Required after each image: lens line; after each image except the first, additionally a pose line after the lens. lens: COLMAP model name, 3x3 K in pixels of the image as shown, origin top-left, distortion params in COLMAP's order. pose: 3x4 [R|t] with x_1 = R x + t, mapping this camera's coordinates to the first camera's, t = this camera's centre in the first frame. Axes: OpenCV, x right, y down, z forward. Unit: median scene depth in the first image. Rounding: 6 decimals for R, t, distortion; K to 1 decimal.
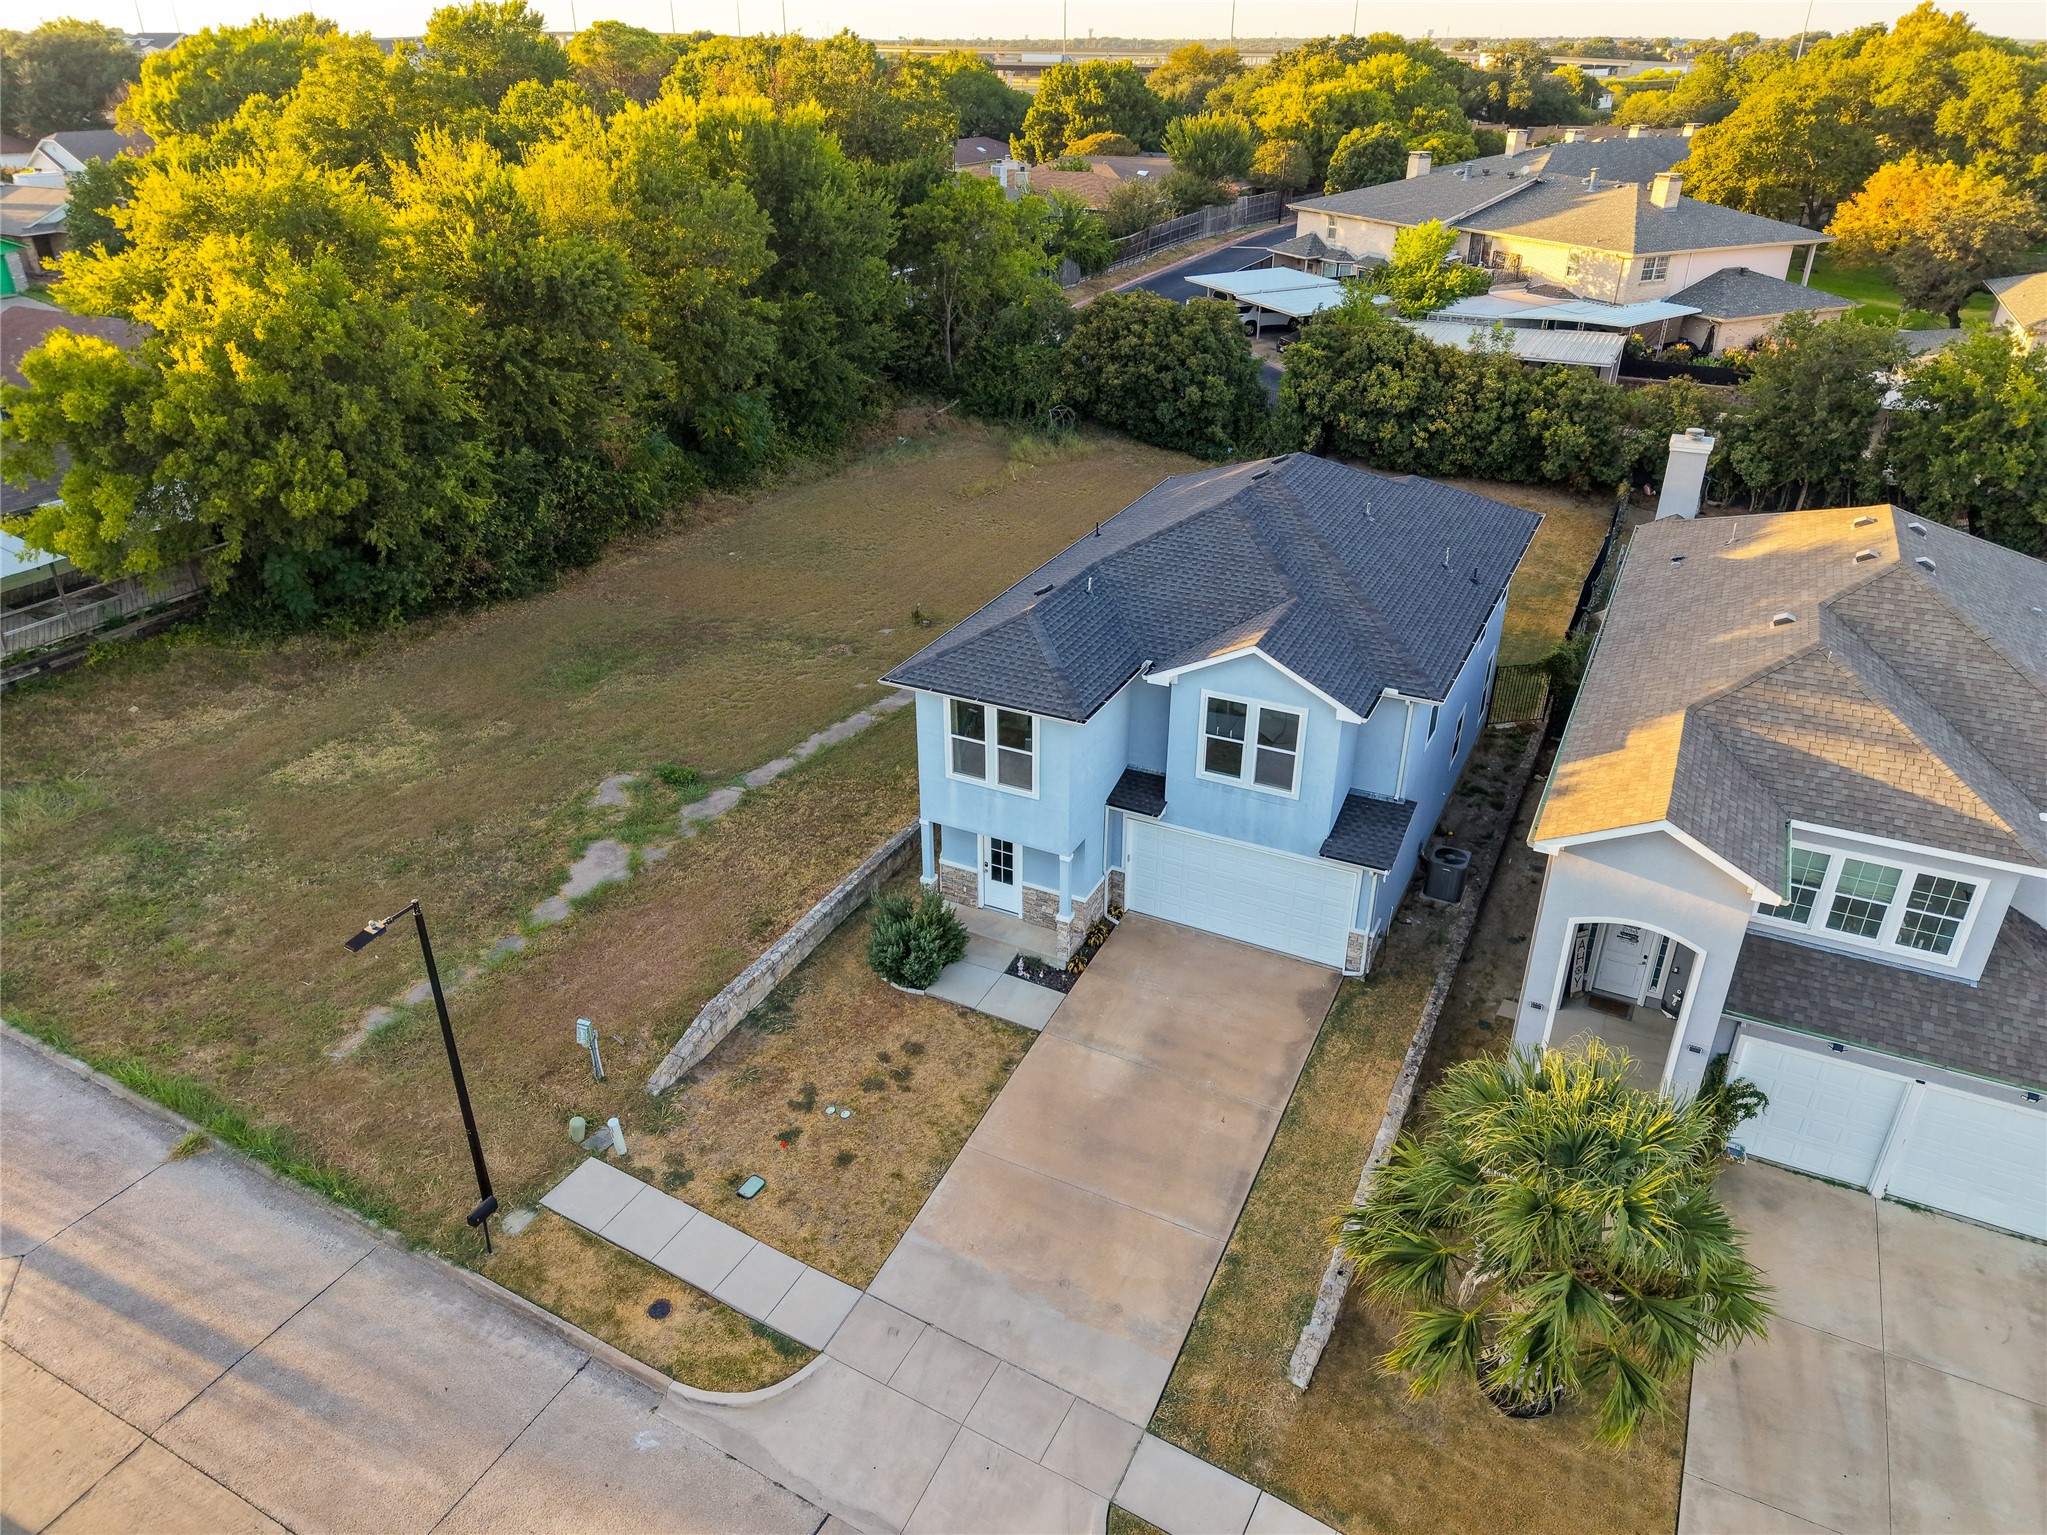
lens RADIAL K [[1371.4, 0, 1030.4], [0, 1371.4, 763.3], [0, 0, 1]] dist [0.032615, -0.032316]
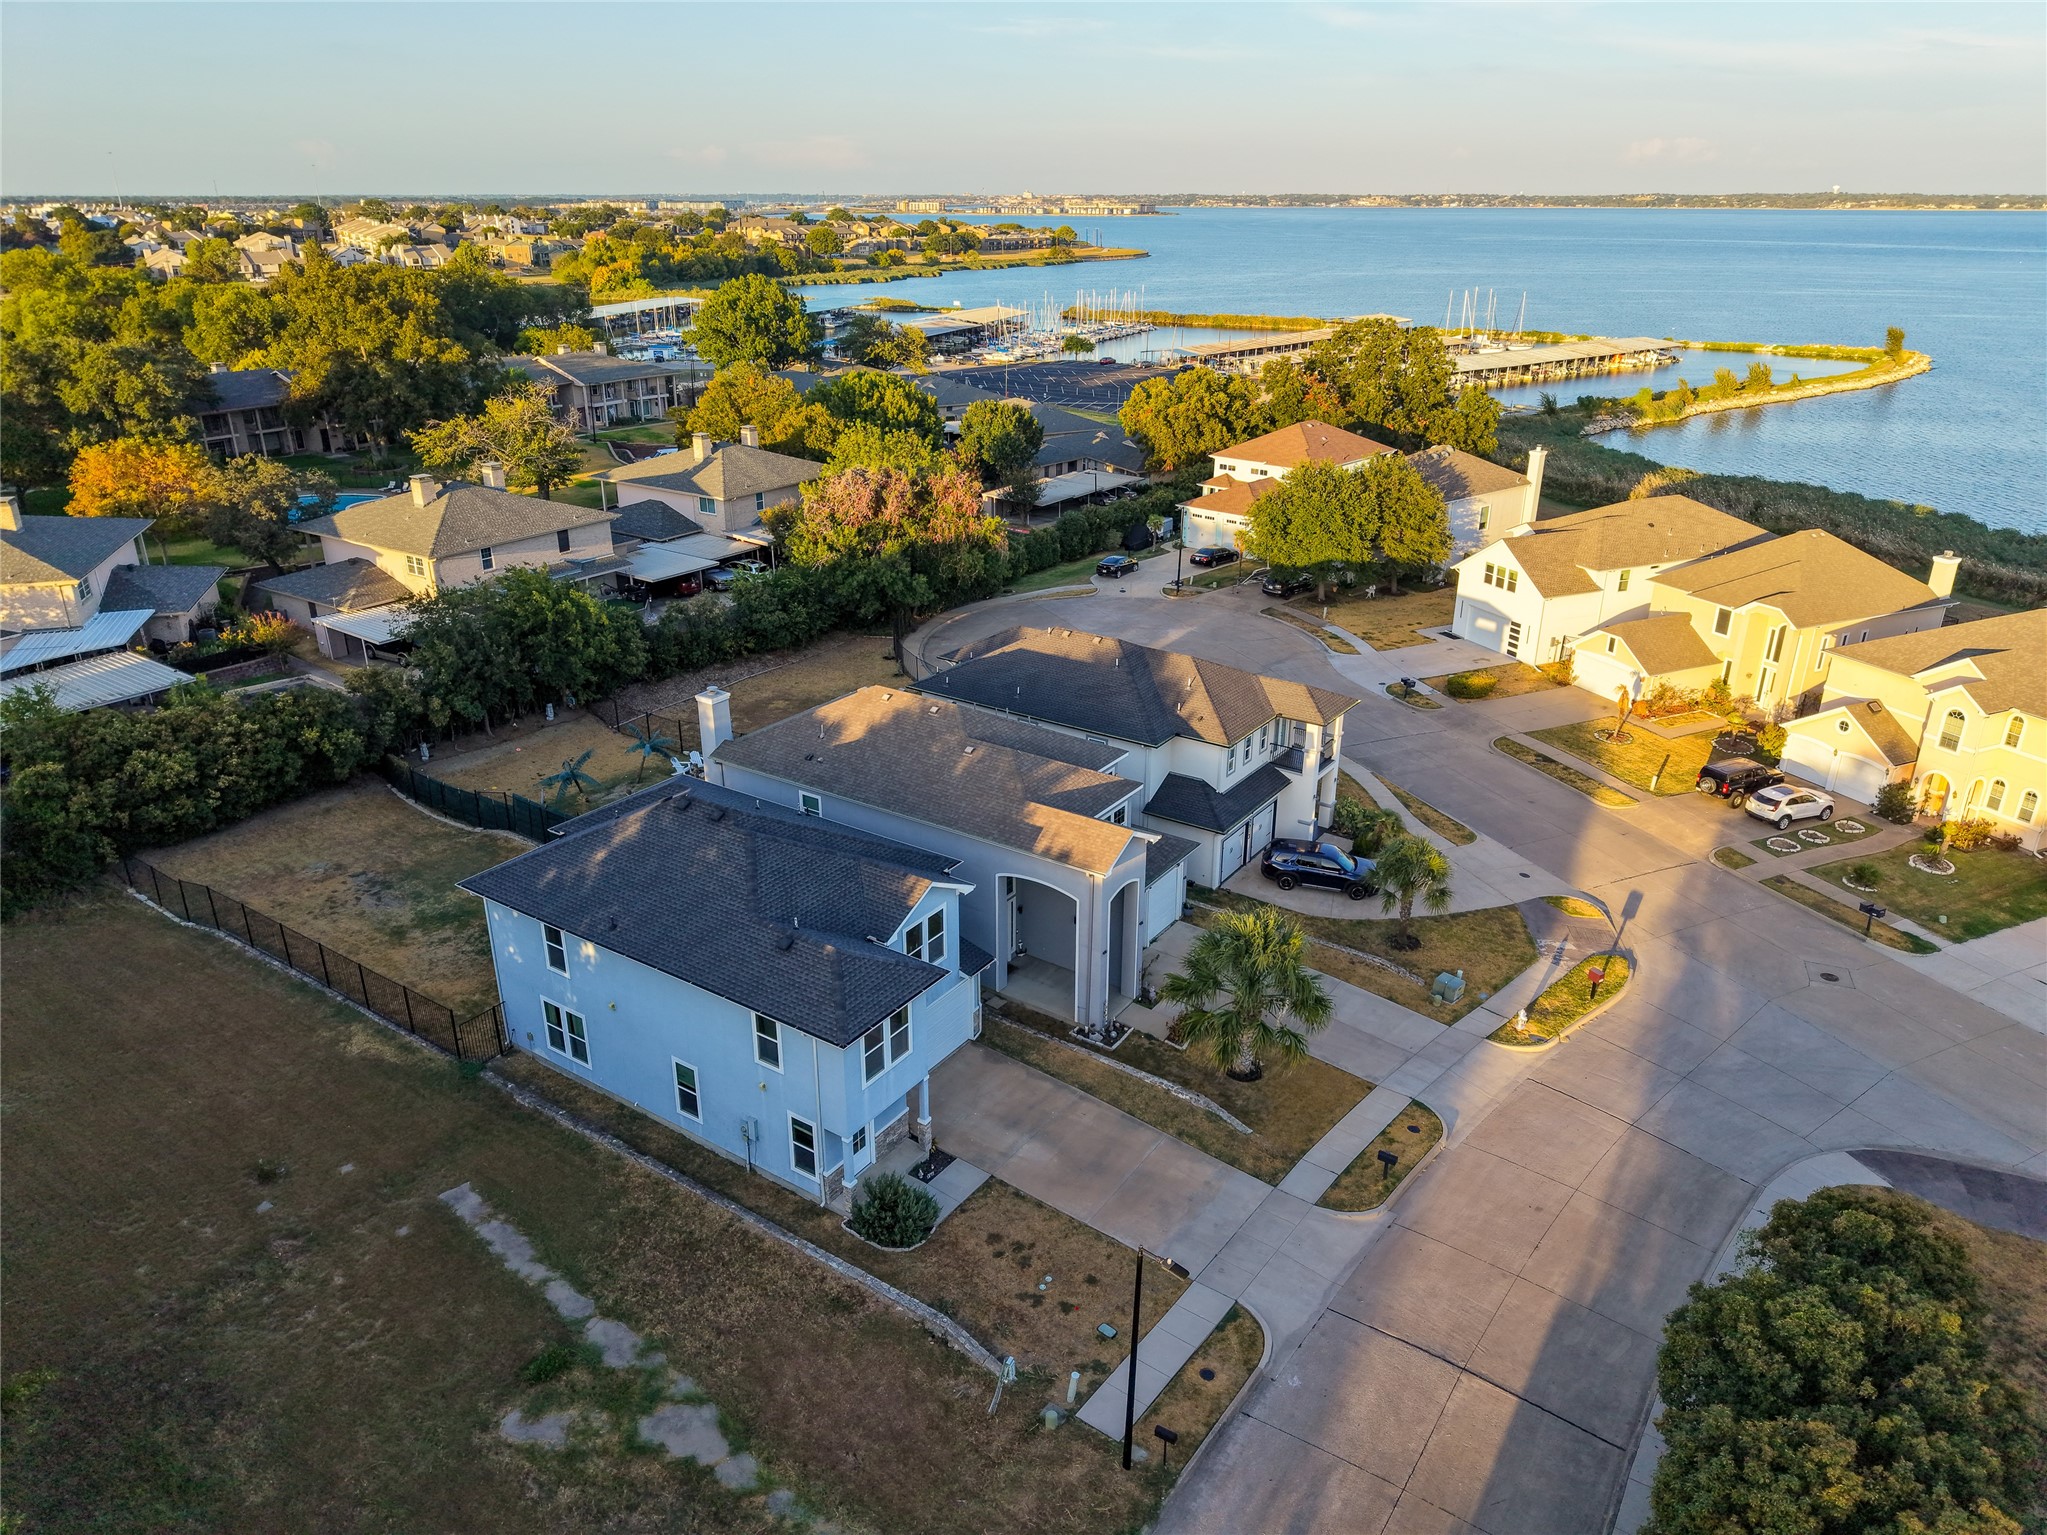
lens RADIAL K [[1371.4, 0, 1030.4], [0, 1371.4, 763.3], [0, 0, 1]] dist [0.032615, -0.032316]
pose [[0.134140, -0.376435, 0.916681, -1.133031], [0.458618, 0.843596, 0.279312, -0.550644], [-0.878451, 0.382940, 0.285800, 0.363455]]
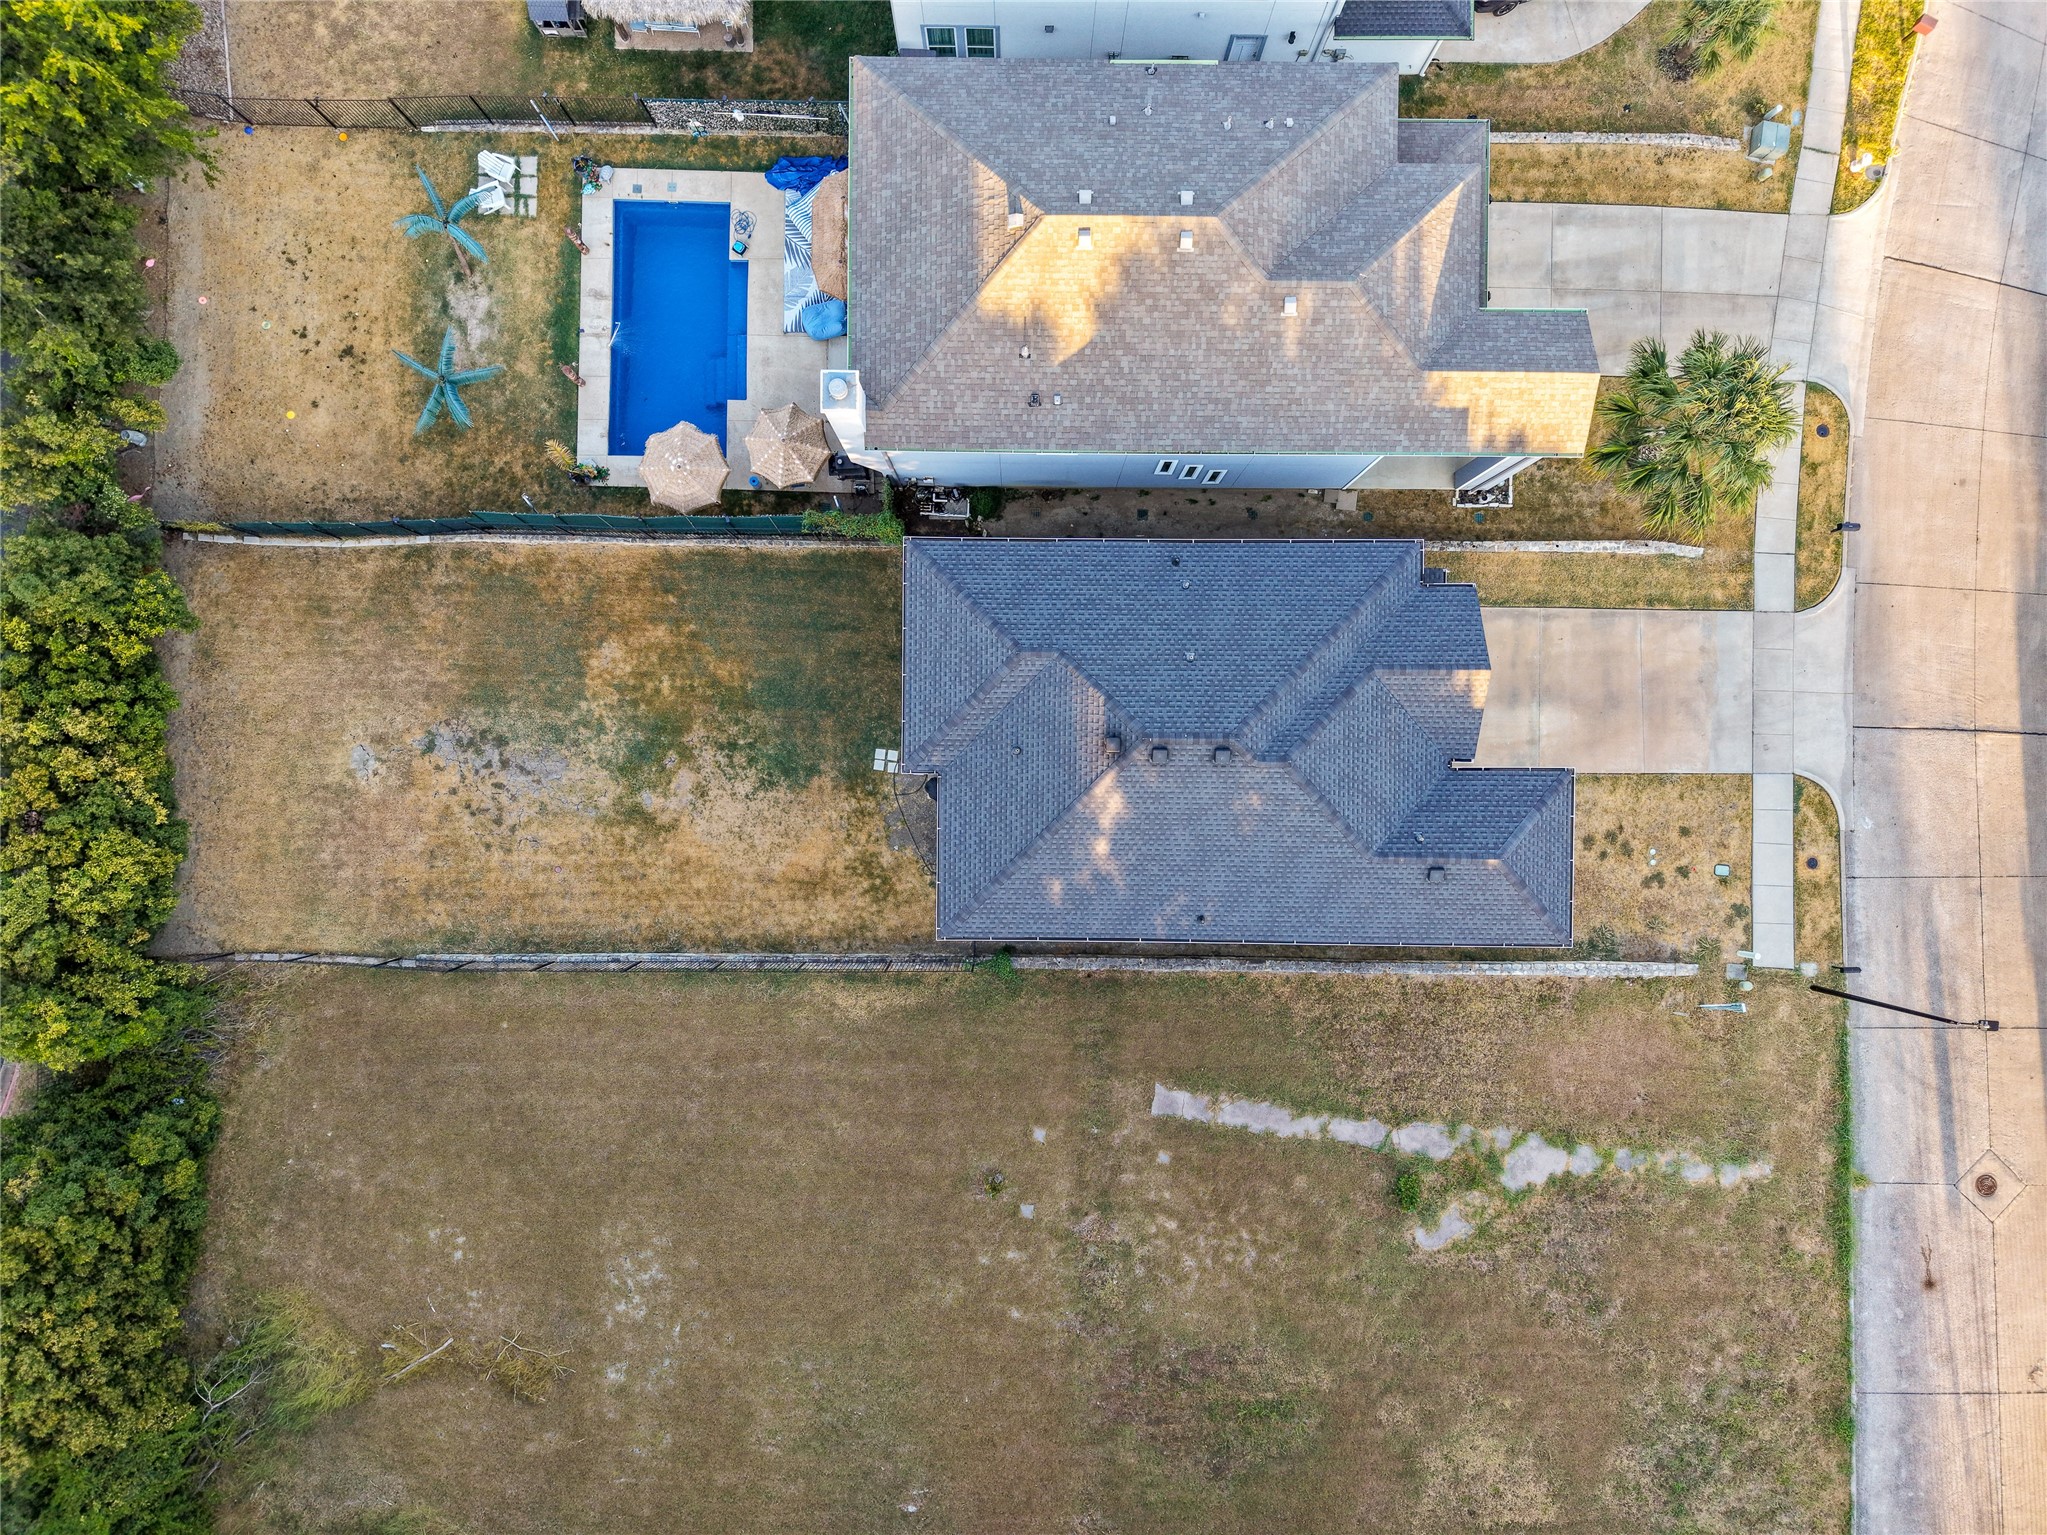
lens RADIAL K [[1371.4, 0, 1030.4], [0, 1371.4, 763.3], [0, 0, 1]] dist [0.032615, -0.032316]
pose [[-0.435335, -0.900269, 0.000191, 0.251829], [0.413918, -0.199966, 0.888080, -1.330911], [-0.799472, 0.386691, 0.459689, 0.724577]]
